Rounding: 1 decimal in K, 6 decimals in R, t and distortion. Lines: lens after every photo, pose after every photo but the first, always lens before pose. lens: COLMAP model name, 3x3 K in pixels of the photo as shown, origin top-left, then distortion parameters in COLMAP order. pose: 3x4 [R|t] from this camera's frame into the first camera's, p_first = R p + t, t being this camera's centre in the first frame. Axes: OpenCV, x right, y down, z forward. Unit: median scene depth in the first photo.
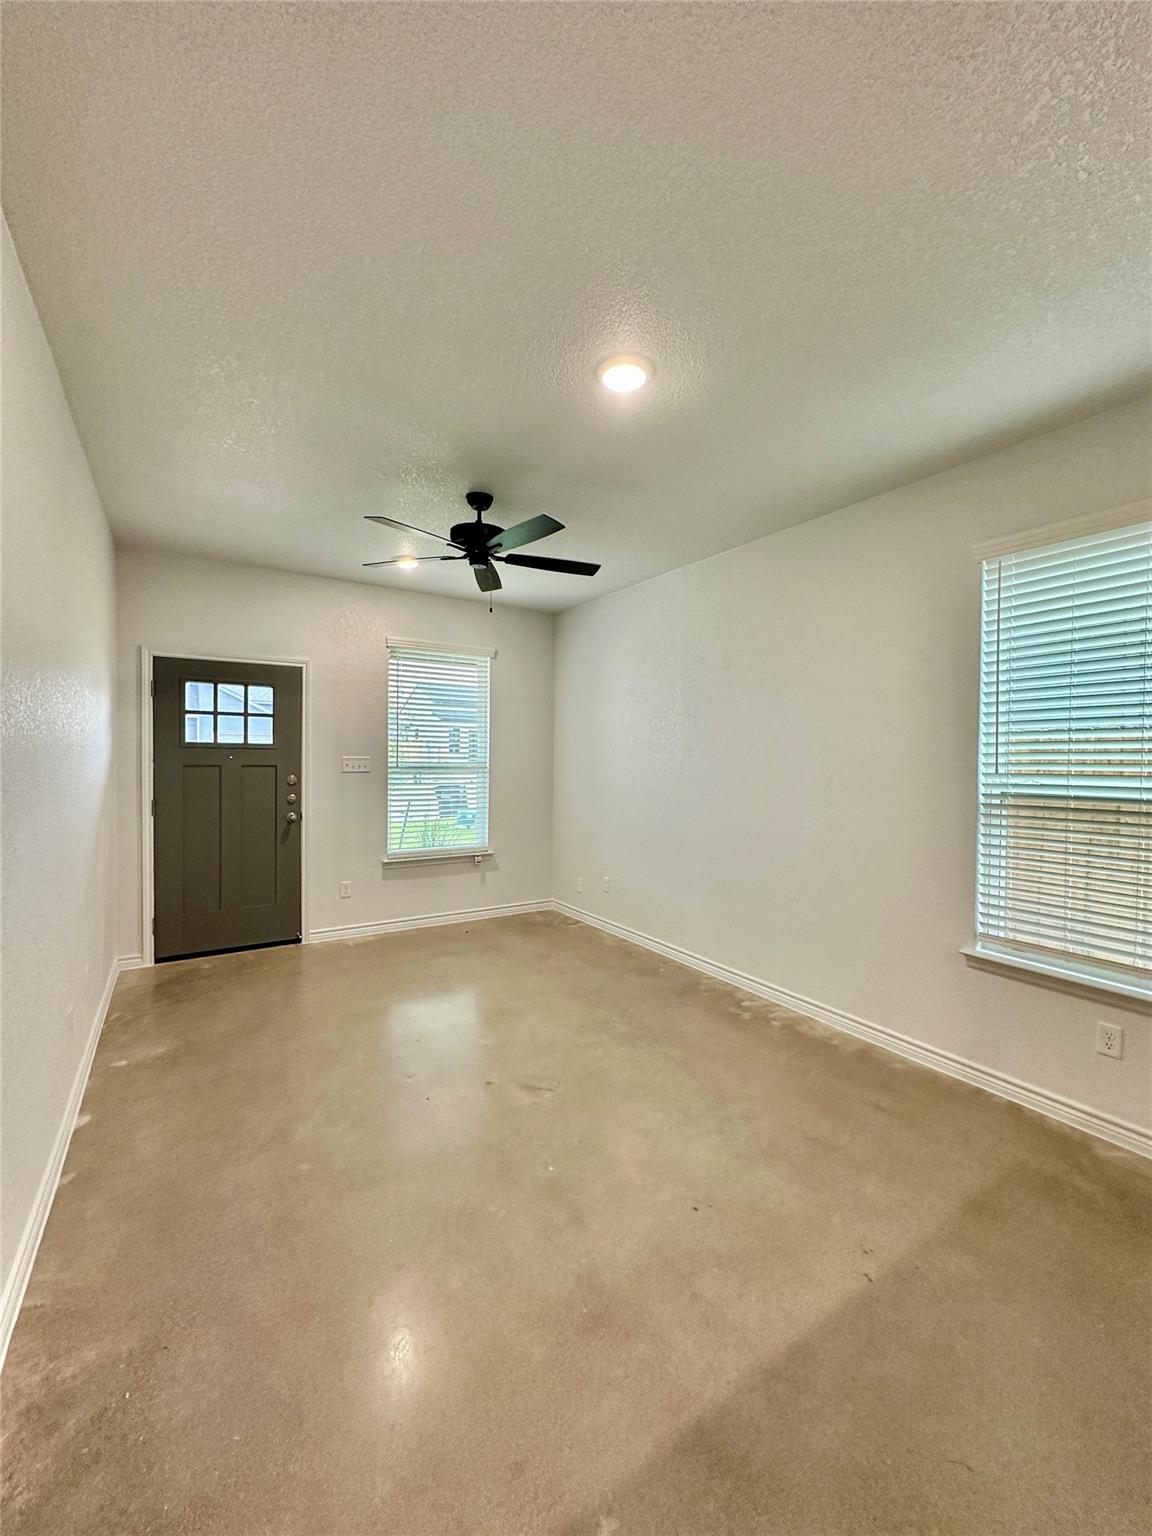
lens RADIAL K [[614.1, 0, 576.0], [0, 614.1, 768.0], [0, 0, 1]] dist [0.000142, 0.000018]
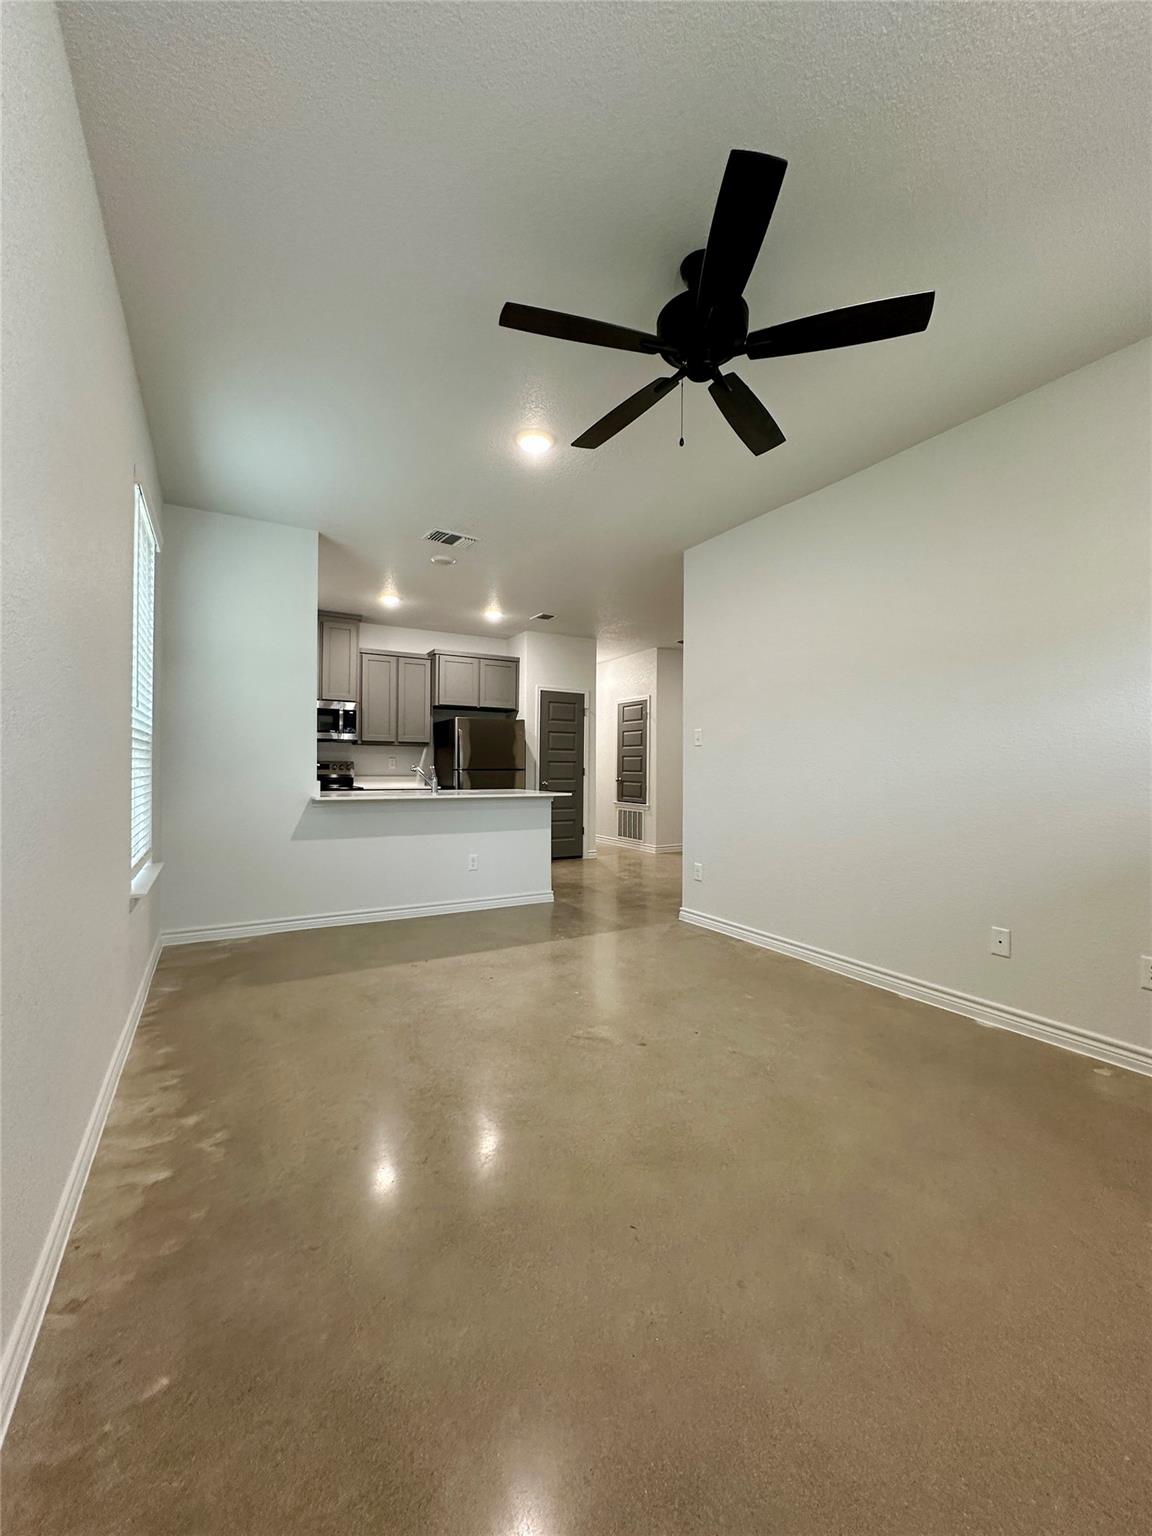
lens RADIAL K [[614.1, 0, 576.0], [0, 614.1, 768.0], [0, 0, 1]] dist [0.000142, 0.000018]
pose [[-0.998834, -0.017869, 0.044847, -0.070643], [-0.017239, 0.999748, 0.014392, 0.075556], [-0.045092, 0.013602, -0.998890, 1.810950]]
